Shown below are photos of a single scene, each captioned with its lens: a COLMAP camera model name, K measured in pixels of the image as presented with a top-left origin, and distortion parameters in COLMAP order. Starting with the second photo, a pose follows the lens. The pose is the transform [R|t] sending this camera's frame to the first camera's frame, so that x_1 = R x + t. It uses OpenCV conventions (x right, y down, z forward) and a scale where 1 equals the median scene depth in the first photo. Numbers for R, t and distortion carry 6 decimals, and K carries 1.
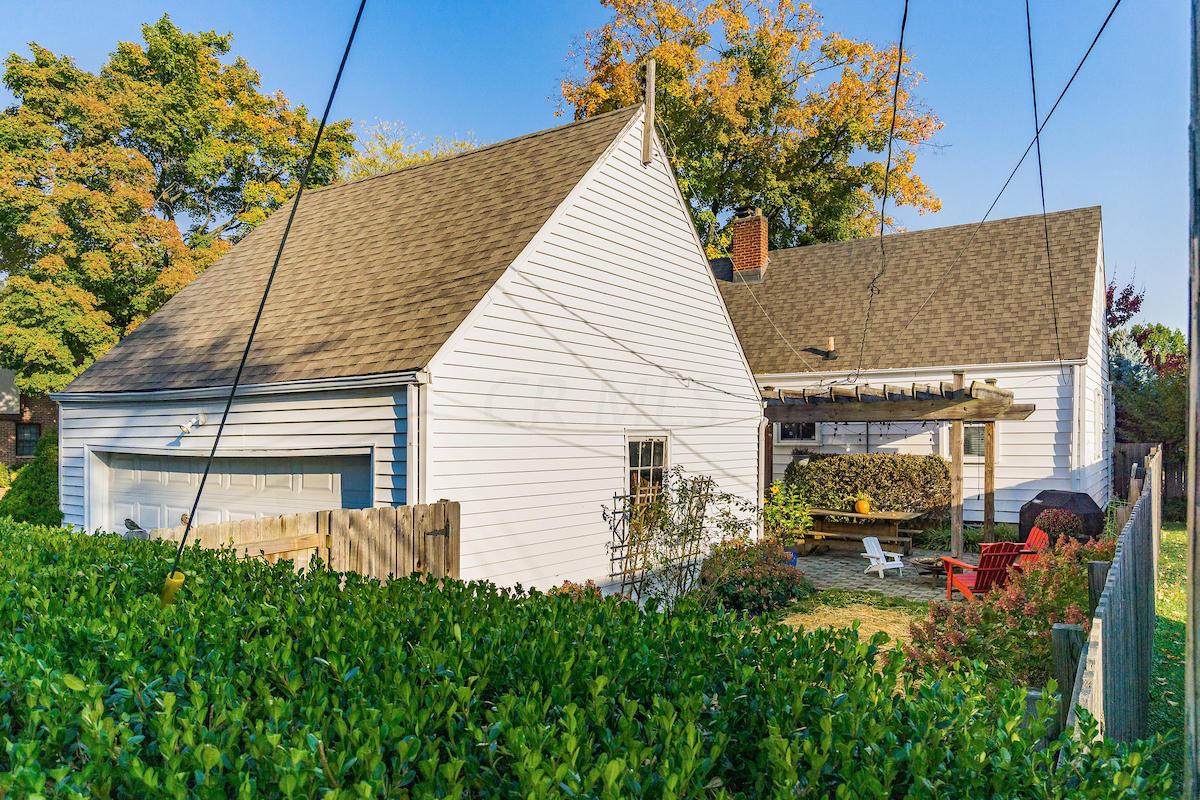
lens RADIAL K [[833.1, 0, 571.4], [0, 833.1, 393.0], [0, 0, 1]] dist [0.000442, -0.014009]
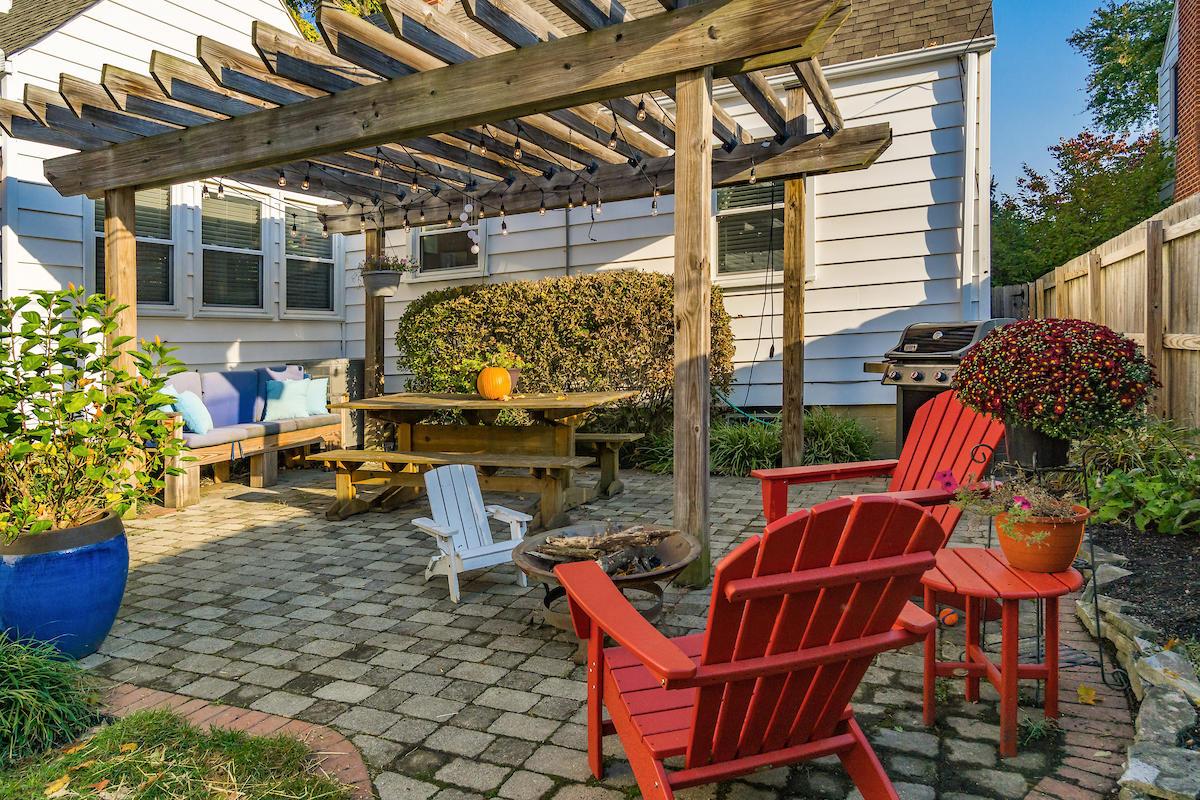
lens RADIAL K [[812.6, 0, 576.9], [0, 812.6, 407.7], [0, 0, 1]] dist [-0.003563, 0.001045]
pose [[0.980038, -0.056911, 0.190491, 0.284931], [0.033119, 0.991498, 0.125833, 0.091599], [-0.196033, -0.117012, 0.973591, 0.558232]]
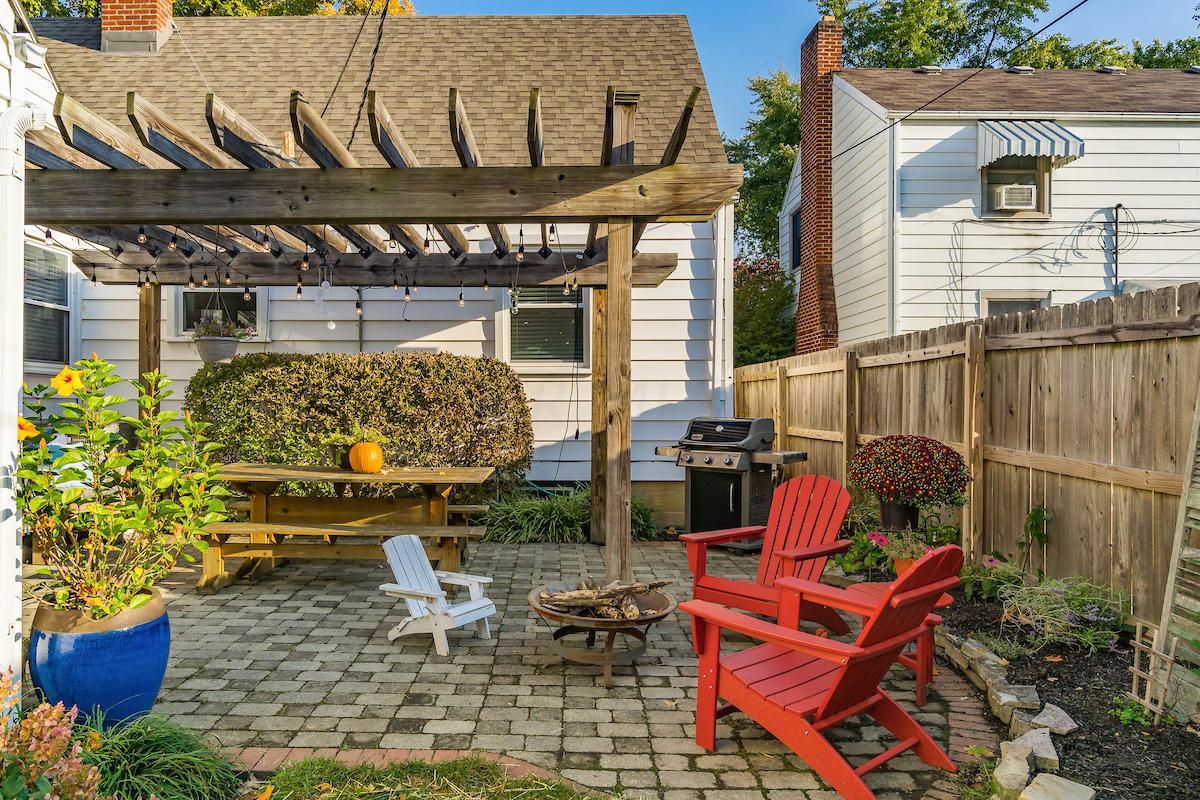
lens RADIAL K [[833.1, 0, 568.4], [0, 833.1, 468.4], [0, 0, 1]] dist [0.000442, -0.014009]
pose [[0.808805, -0.037797, 0.586861, 0.169303], [-0.038194, 0.992449, 0.116558, 0.081480], [-0.586836, -0.116687, 0.801254, 0.551099]]
